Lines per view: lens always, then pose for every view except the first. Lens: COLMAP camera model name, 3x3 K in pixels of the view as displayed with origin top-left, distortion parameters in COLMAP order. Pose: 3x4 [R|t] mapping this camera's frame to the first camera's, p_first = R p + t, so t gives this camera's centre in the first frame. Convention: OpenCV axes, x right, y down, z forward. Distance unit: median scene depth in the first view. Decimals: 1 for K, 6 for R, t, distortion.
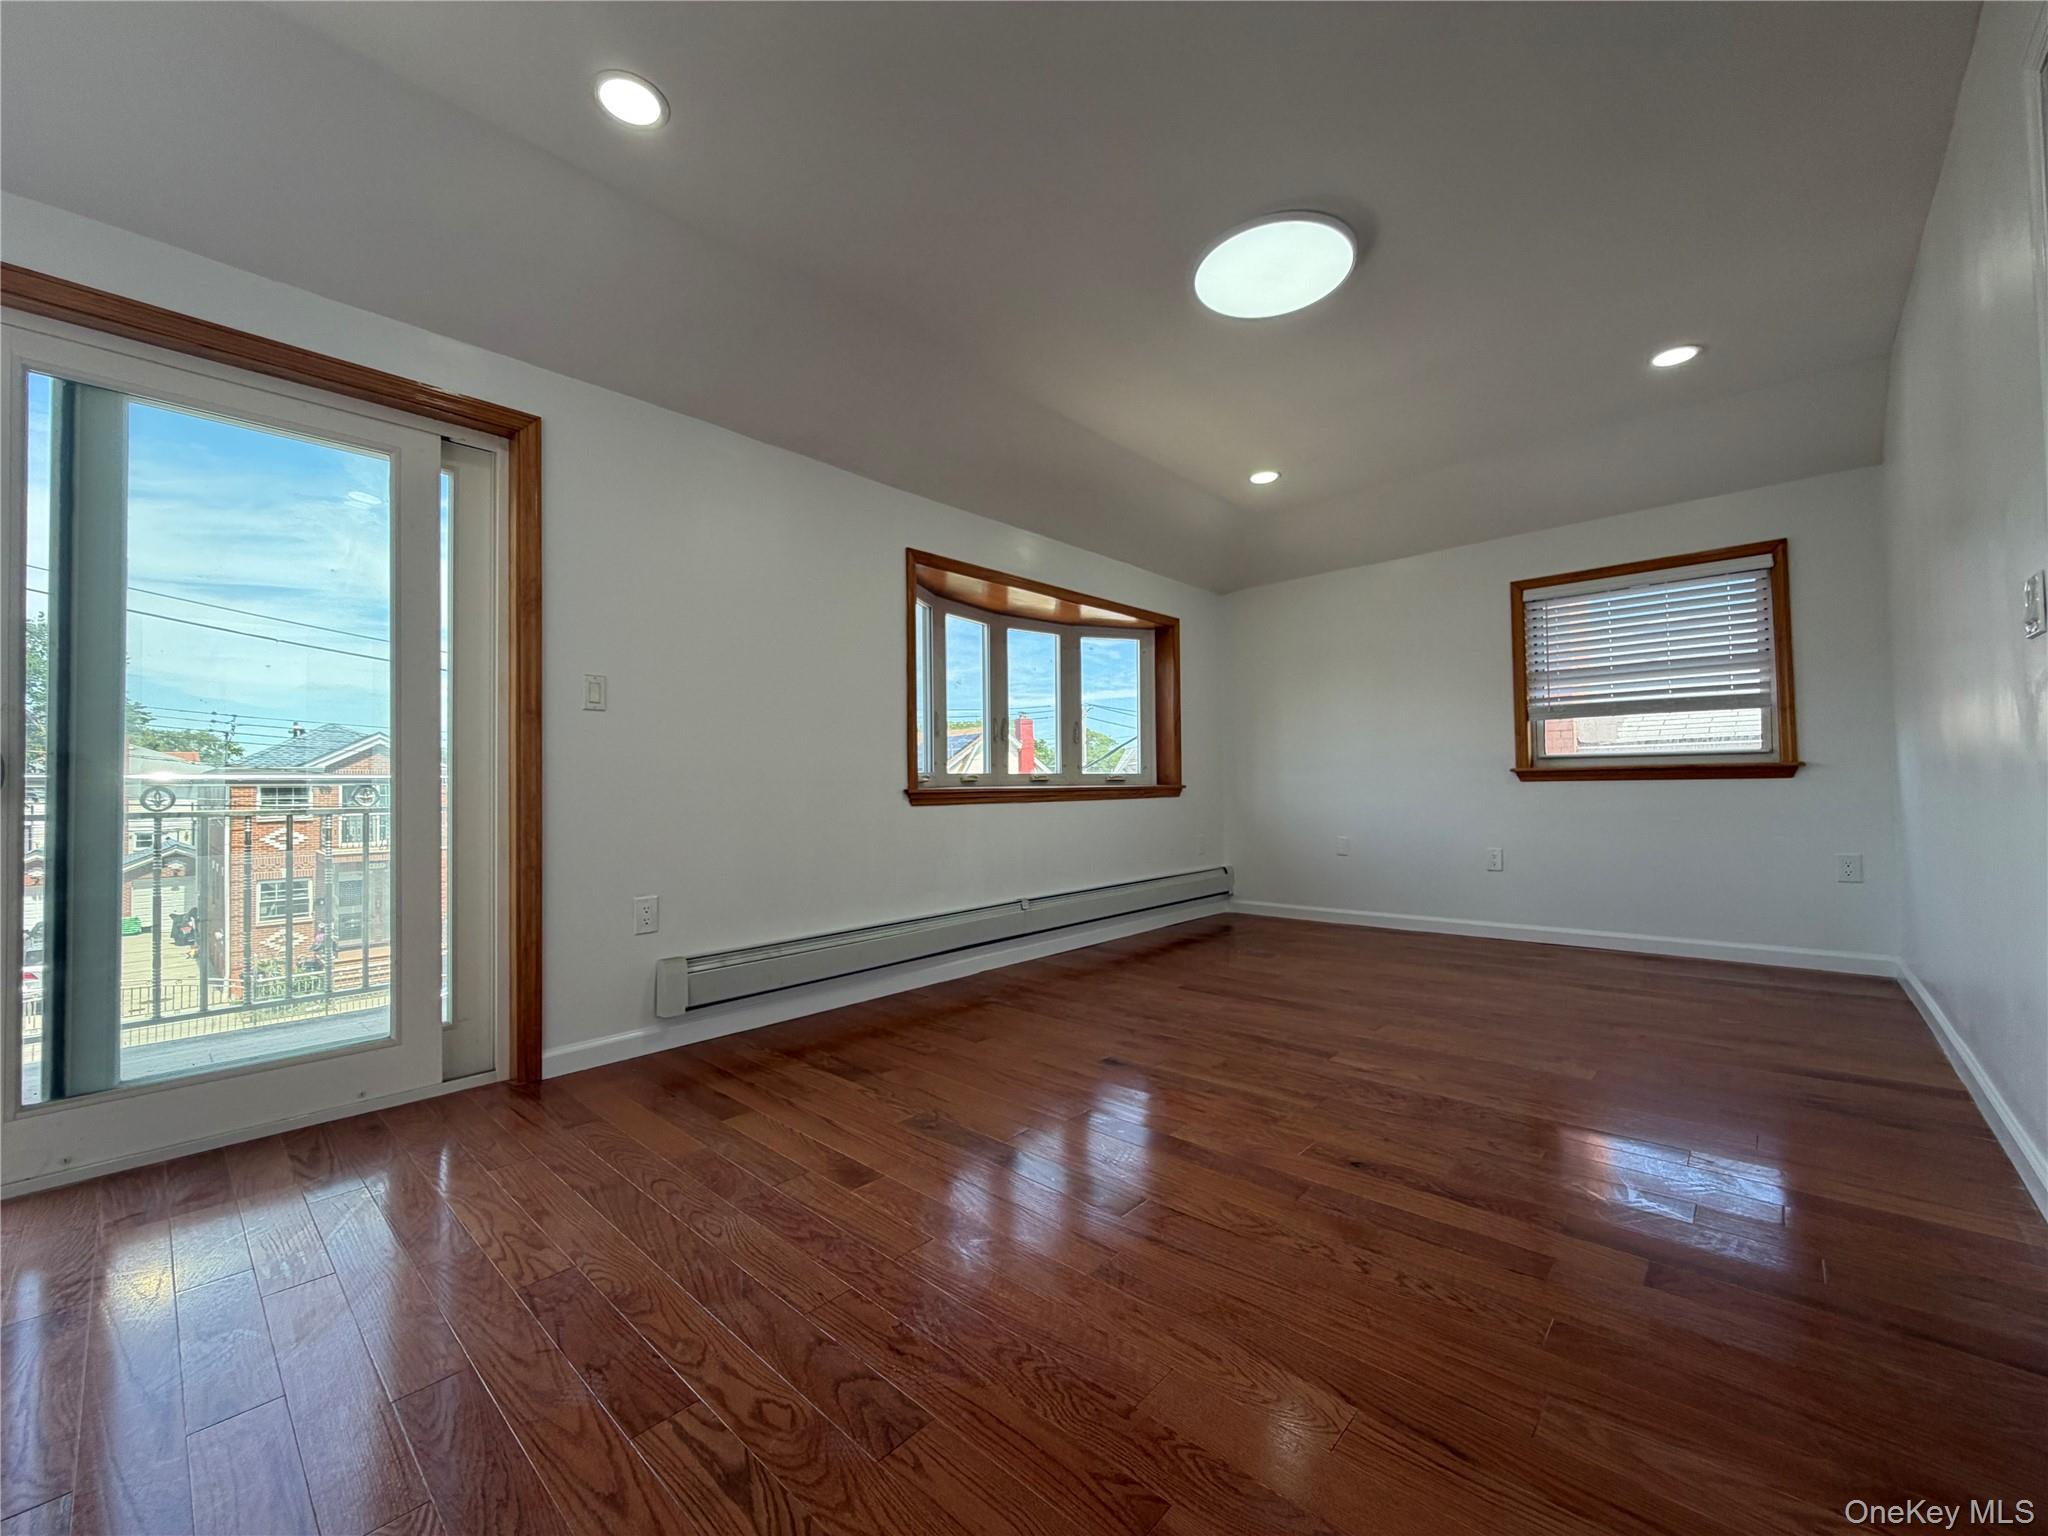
lens RADIAL K [[815.3, 0, 1019.9], [0, 815.3, 769.0], [0, 0, 1]] dist [0.001550, 0.000204]
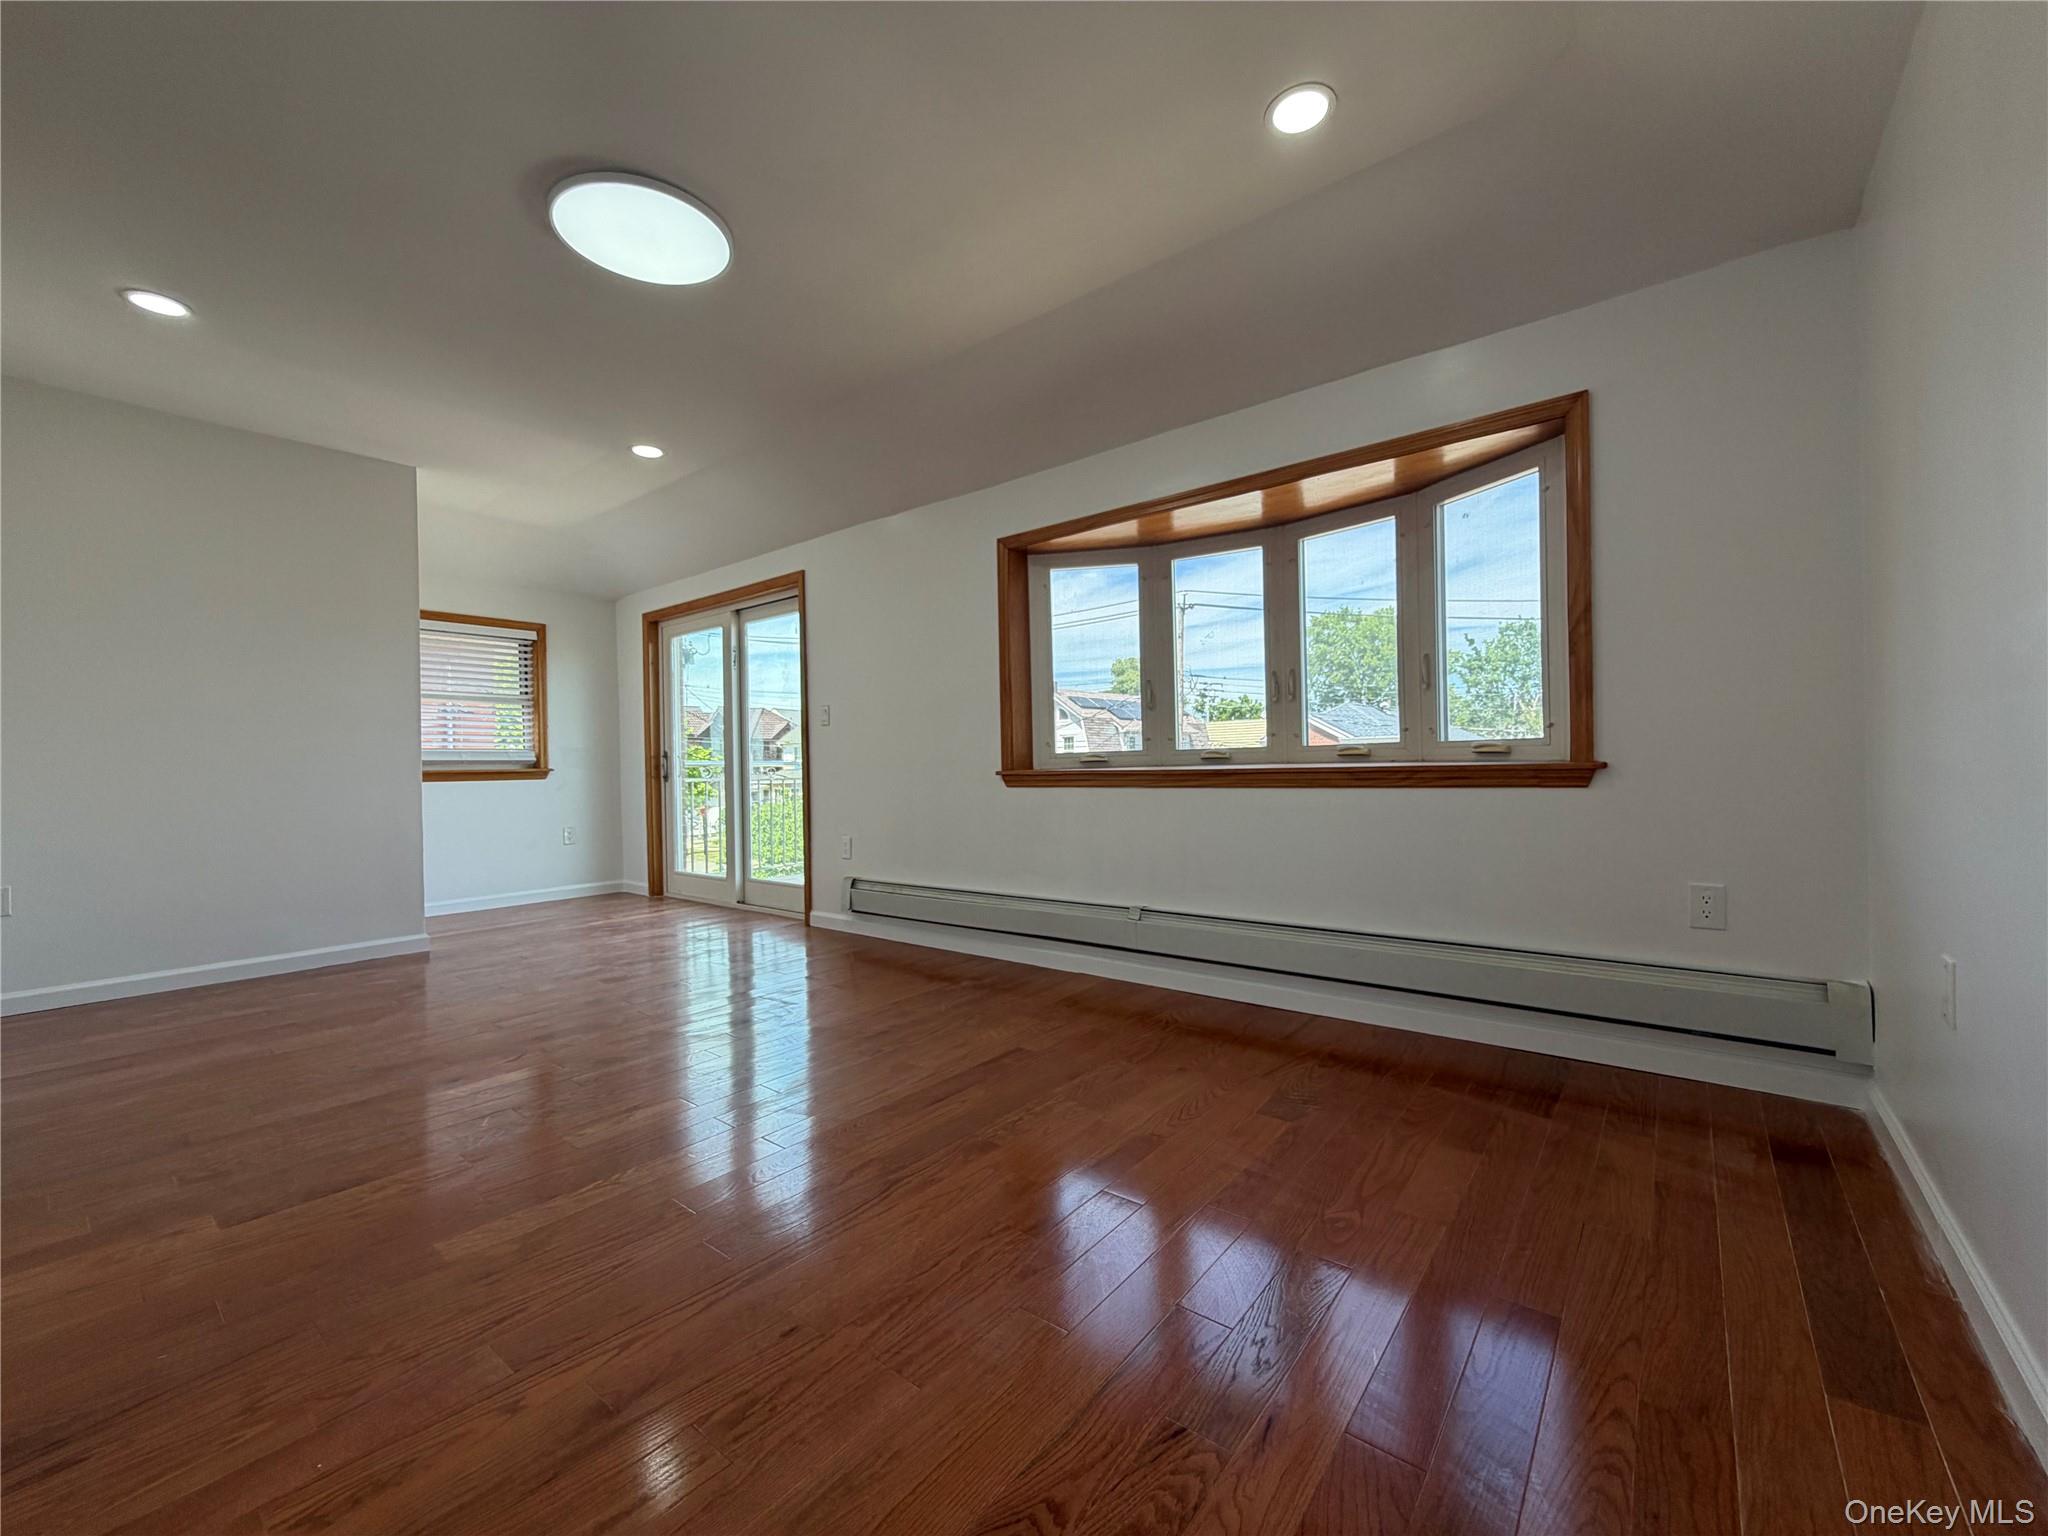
lens RADIAL K [[815.3, 0, 1019.9], [0, 815.3, 769.0], [0, 0, 1]] dist [0.001550, 0.000204]
pose [[0.066681, 0.014909, -0.997663, 0.774730], [0.038593, 0.999102, 0.017510, 0.004319], [0.997028, -0.039670, 0.066046, 0.808174]]
